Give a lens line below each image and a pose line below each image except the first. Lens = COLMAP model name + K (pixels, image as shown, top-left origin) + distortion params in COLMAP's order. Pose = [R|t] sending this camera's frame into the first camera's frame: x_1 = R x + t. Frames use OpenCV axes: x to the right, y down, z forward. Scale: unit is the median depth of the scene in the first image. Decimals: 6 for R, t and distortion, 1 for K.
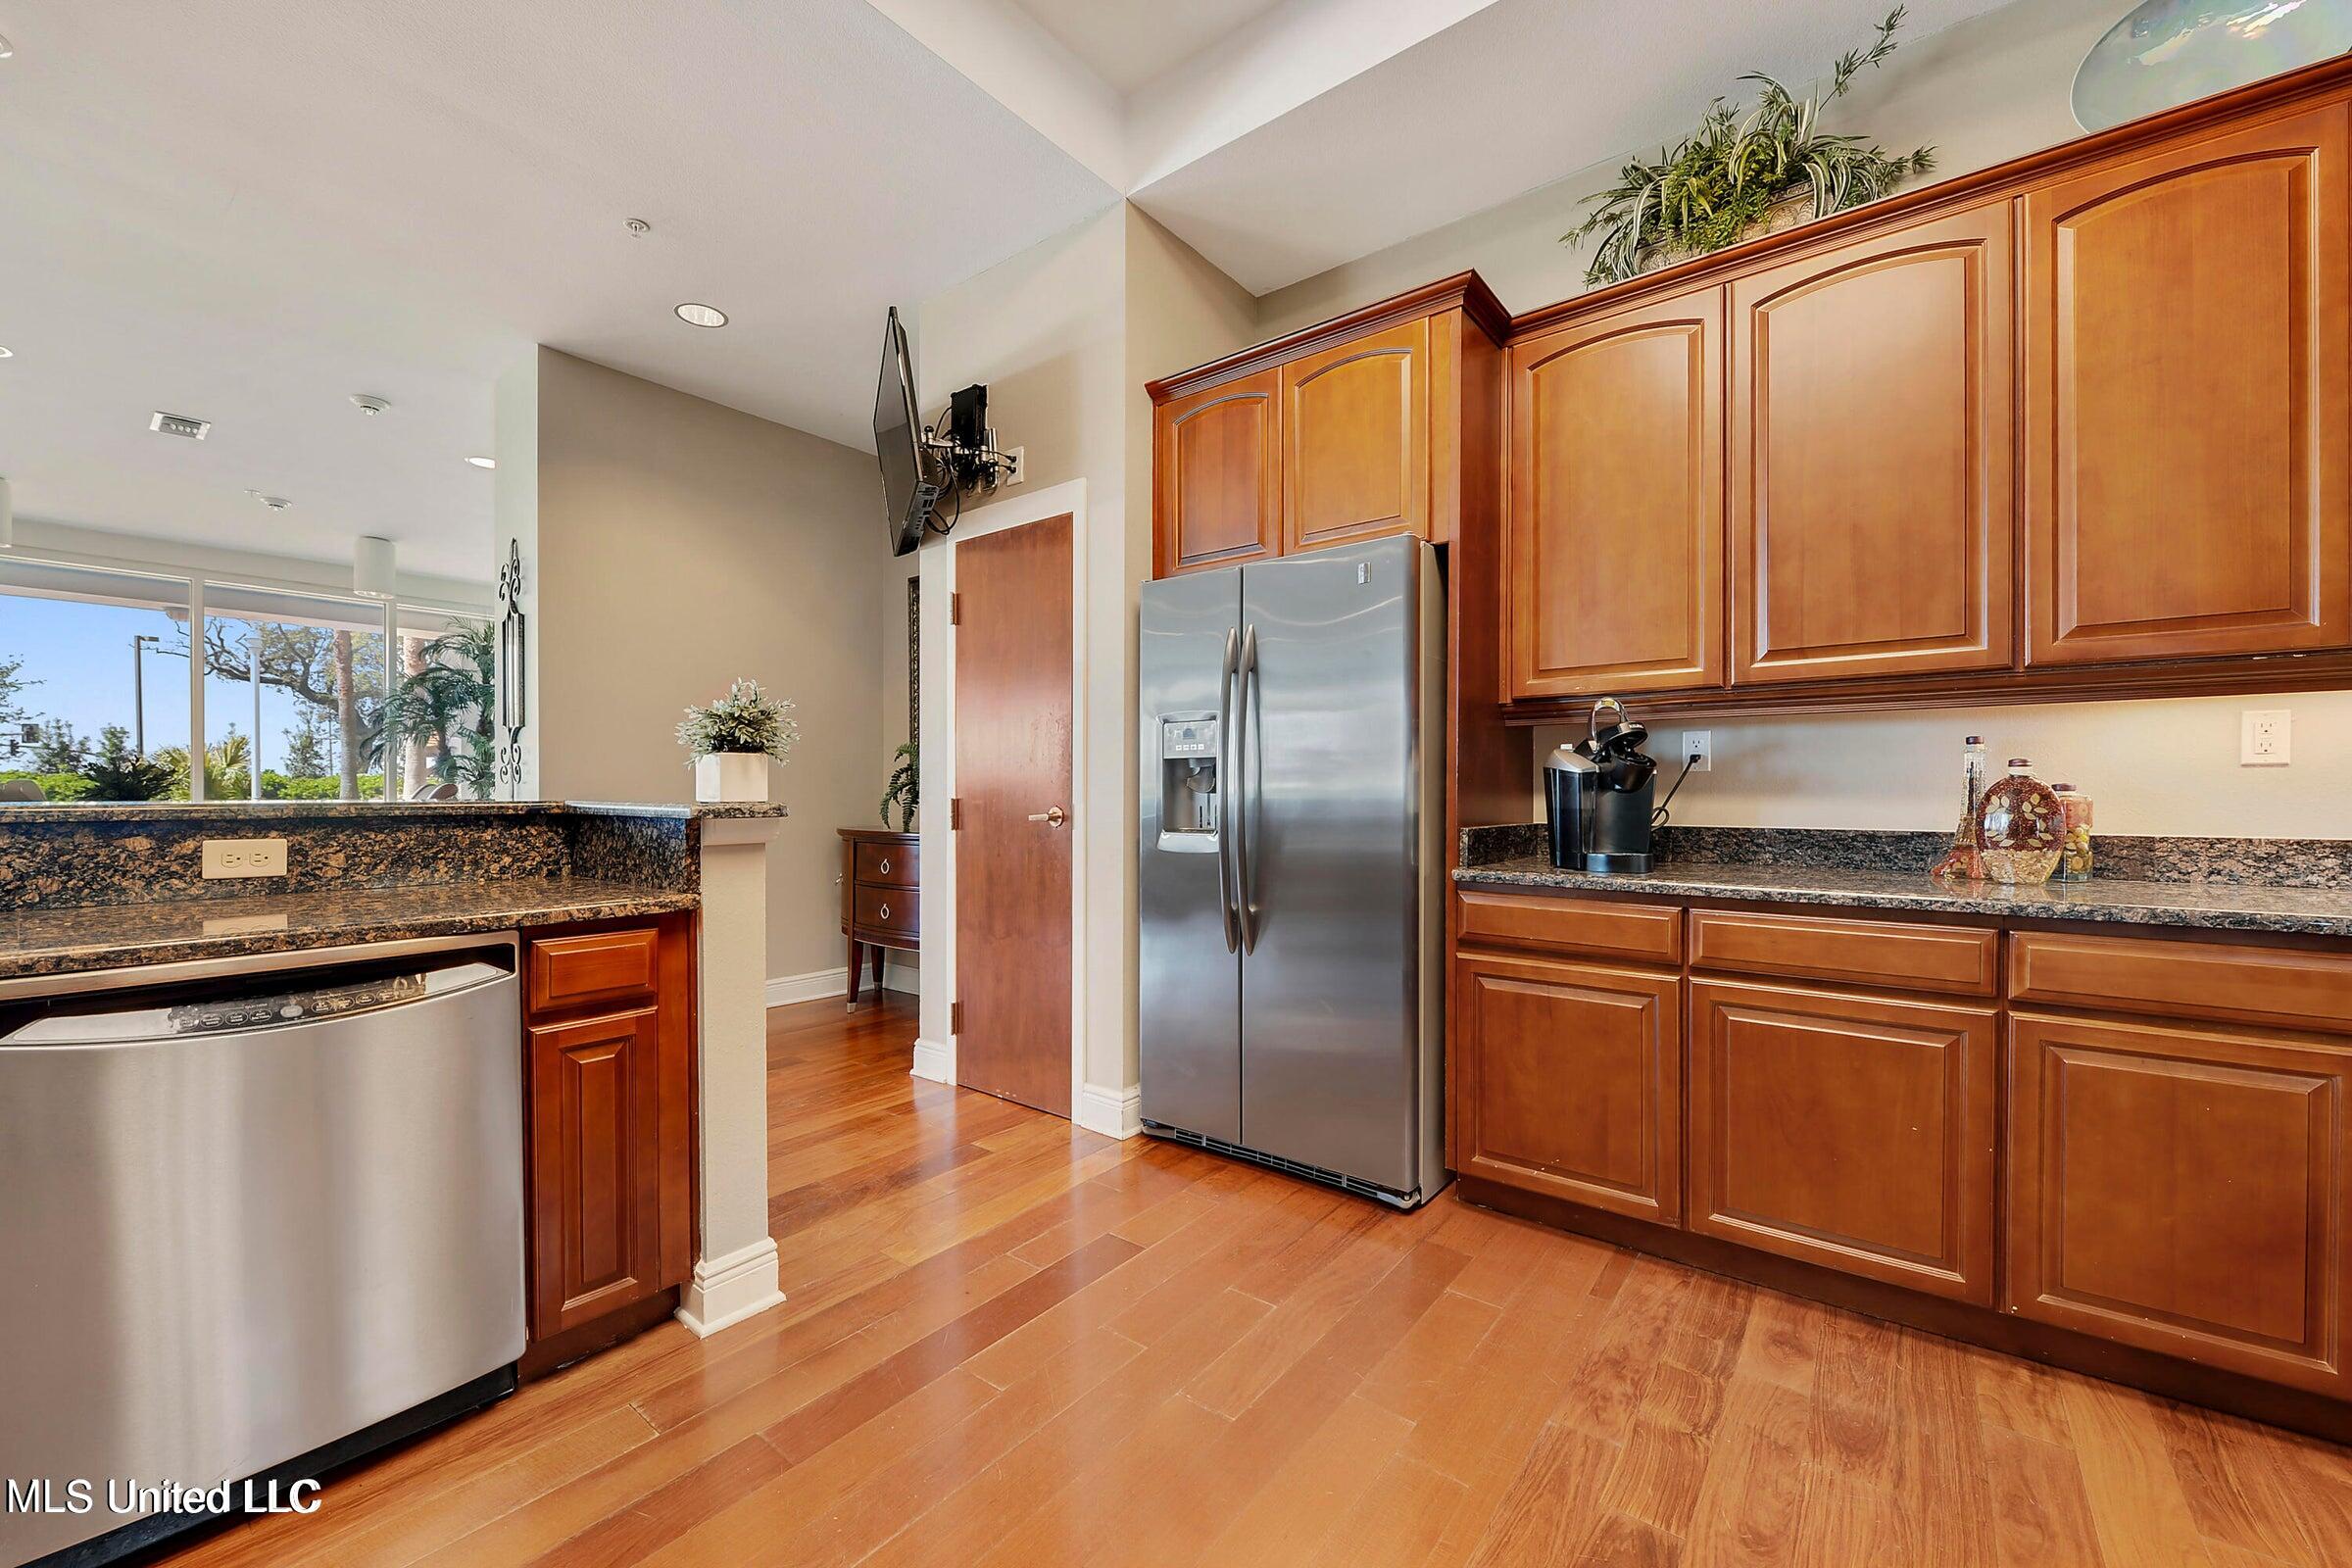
lens RADIAL K [[935.3, 0, 1177.7], [0, 935.3, 800.8], [0, 0, 1]] dist [-0.010375, -0.001331]
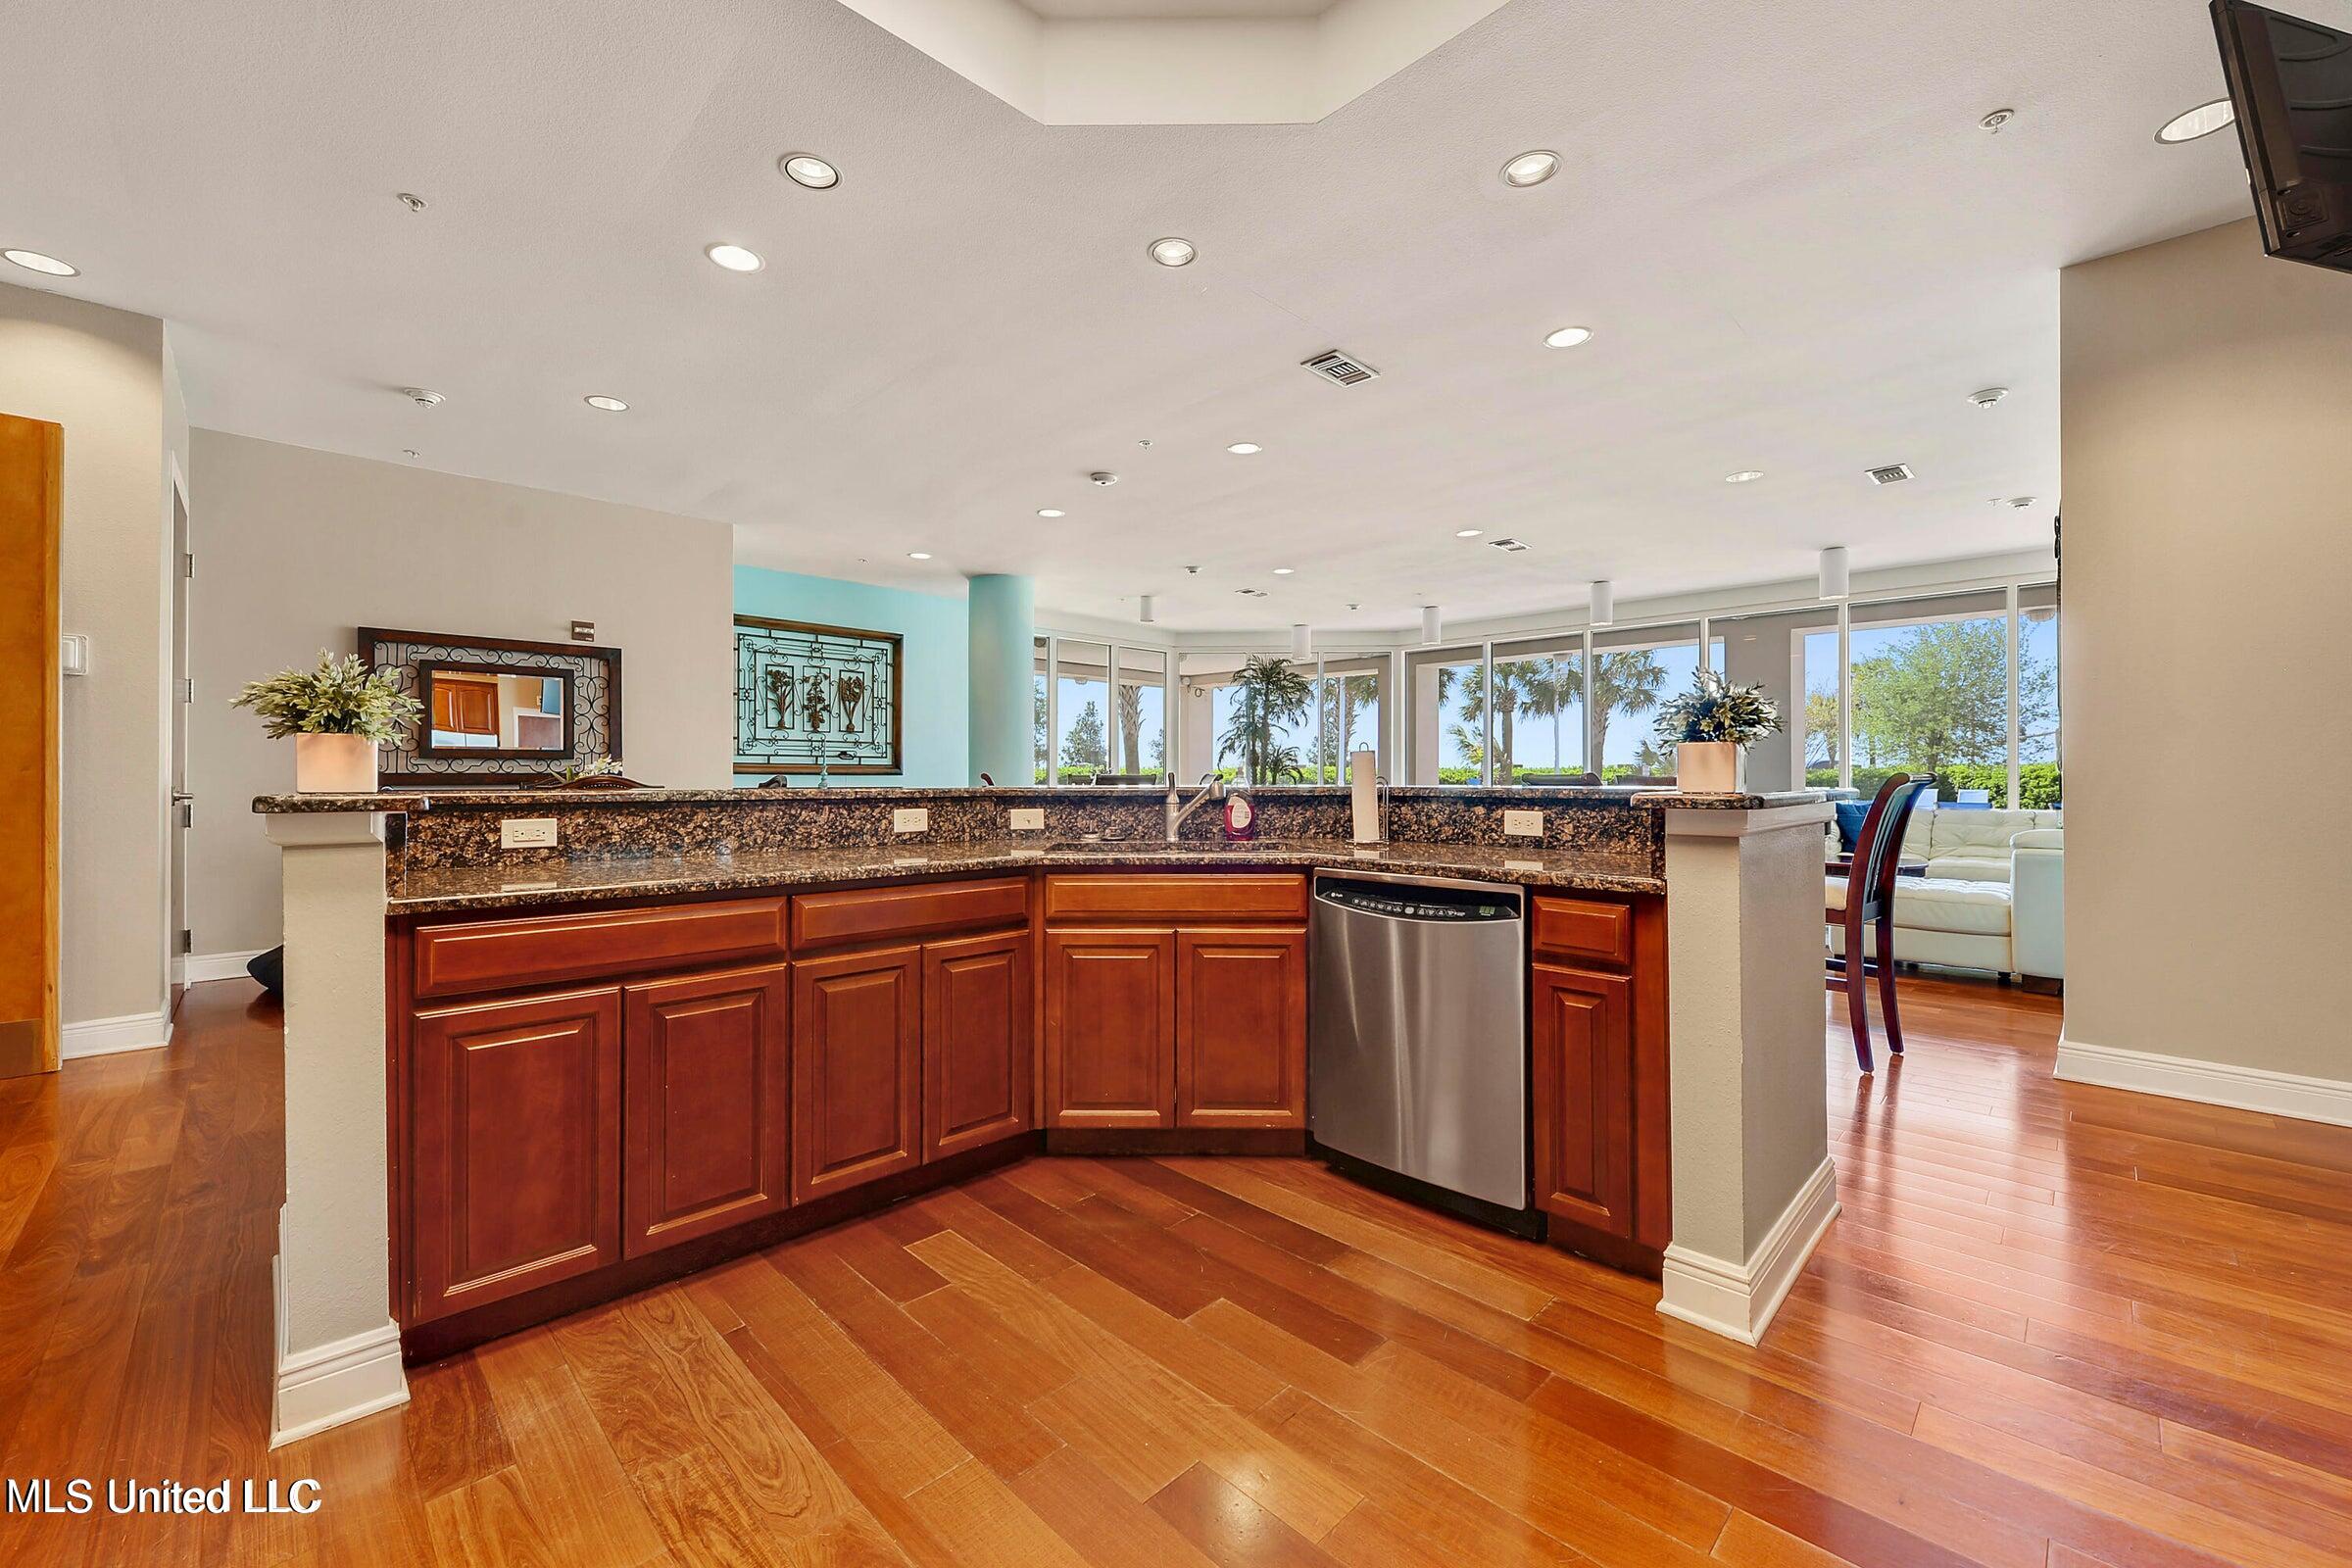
lens RADIAL K [[935.3, 0, 1156.8], [0, 935.3, 769.4], [0, 0, 1]] dist [-0.010375, -0.001331]
pose [[-0.143260, -0.008846, -0.989646, 0.597932], [-0.011738, 0.999905, -0.007238, -0.008484], [0.989615, 0.010580, -0.143350, 0.602365]]
